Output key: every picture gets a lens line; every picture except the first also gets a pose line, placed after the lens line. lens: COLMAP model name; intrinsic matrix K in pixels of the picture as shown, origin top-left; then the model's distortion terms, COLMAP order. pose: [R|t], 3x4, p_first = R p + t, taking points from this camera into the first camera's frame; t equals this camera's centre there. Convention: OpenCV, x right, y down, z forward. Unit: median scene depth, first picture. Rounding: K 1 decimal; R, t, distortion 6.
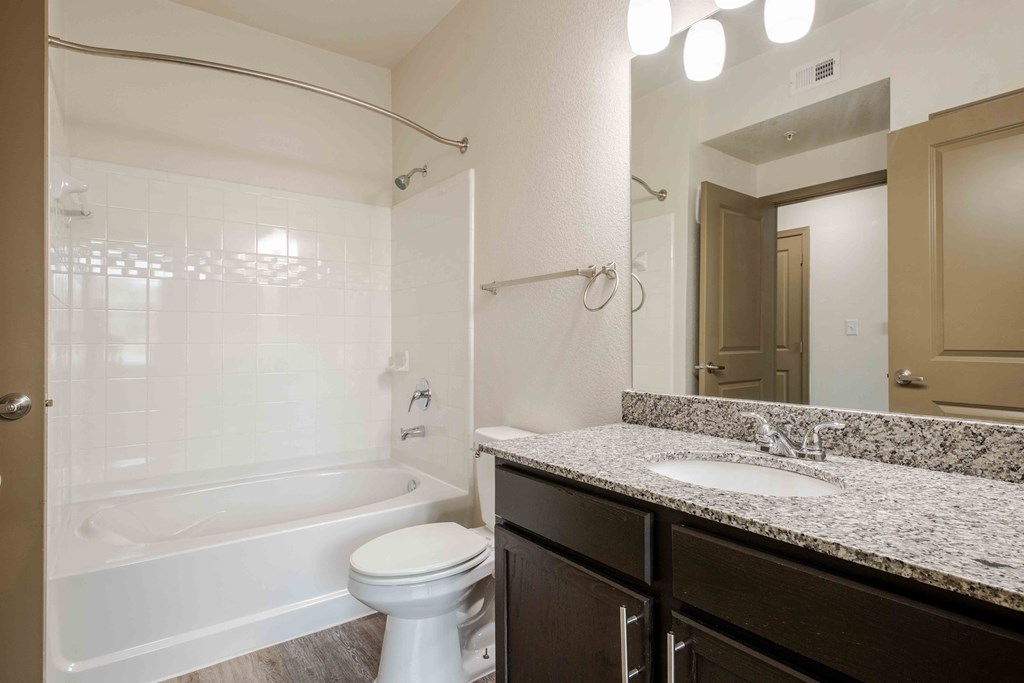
lens RADIAL K [[516.3, 0, 512.0], [0, 516.3, 341.5], [0, 0, 1]] dist [-0.001440, 0.000168]
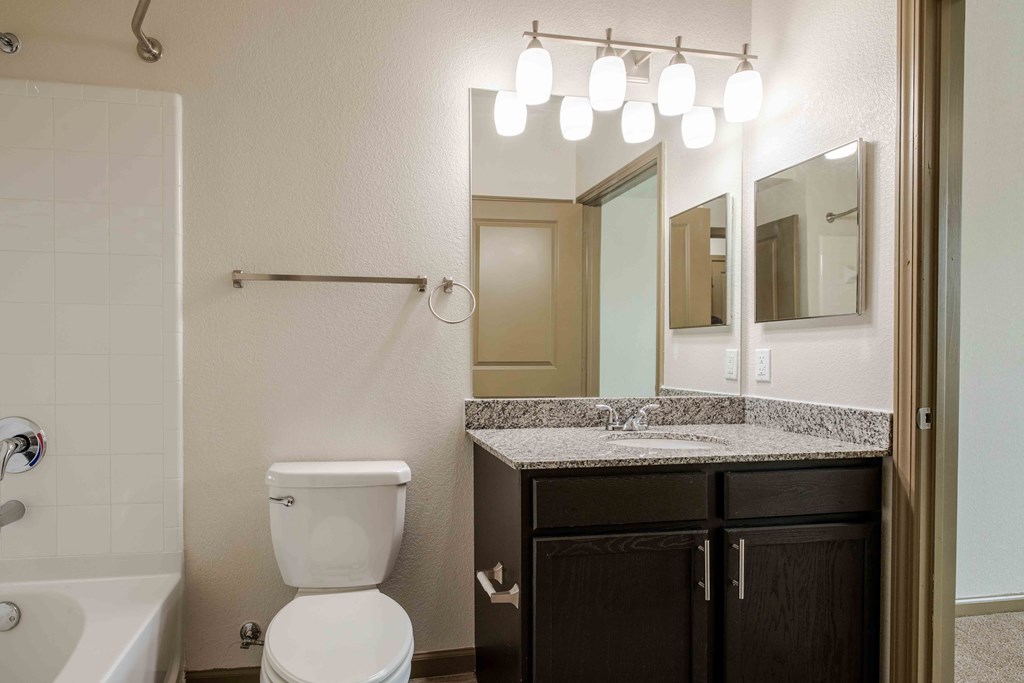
lens RADIAL K [[515.0, 0, 512.1], [0, 515.0, 358.4], [0, 0, 1]] dist [0.014664, 0.000075]
pose [[0.460828, -0.005693, 0.887471, -0.799393], [-0.006060, 0.999936, 0.009561, -0.001576], [-0.887469, -0.009784, 0.460764, 0.502024]]
